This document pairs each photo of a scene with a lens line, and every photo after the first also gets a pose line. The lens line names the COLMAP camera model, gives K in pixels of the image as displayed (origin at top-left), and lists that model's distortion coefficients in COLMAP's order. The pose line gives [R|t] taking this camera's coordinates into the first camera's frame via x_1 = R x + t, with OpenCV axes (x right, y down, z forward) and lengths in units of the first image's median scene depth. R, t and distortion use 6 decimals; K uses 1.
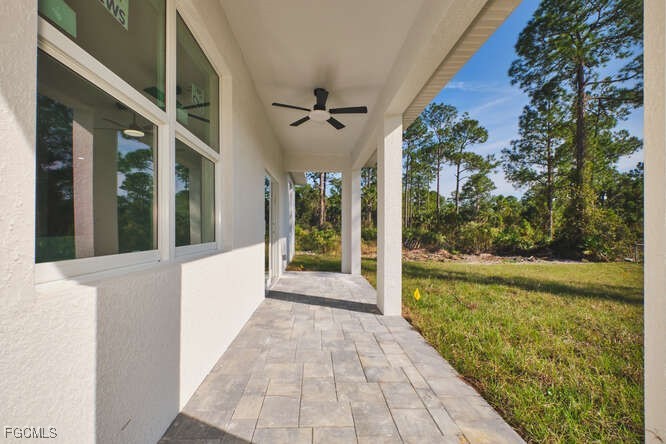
lens RADIAL K [[298.3, 0, 333.0], [0, 298.3, 222.0], [0, 0, 1]] dist [-0.000567, -0.000167]
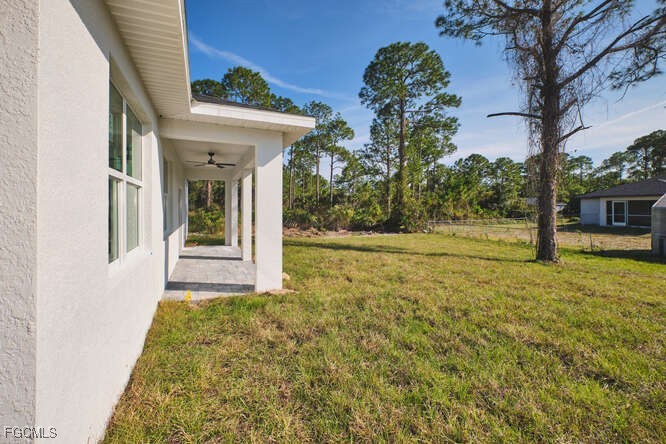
lens RADIAL K [[293.9, 0, 329.9], [0, 293.9, 205.0], [0, 0, 1]] dist [-0.000218, -0.000015]
pose [[0.937414, 0.000958, 0.348215, 0.002589], [-0.005363, 0.999917, 0.011687, -0.017835], [-0.348175, -0.012823, 0.937342, -0.186777]]
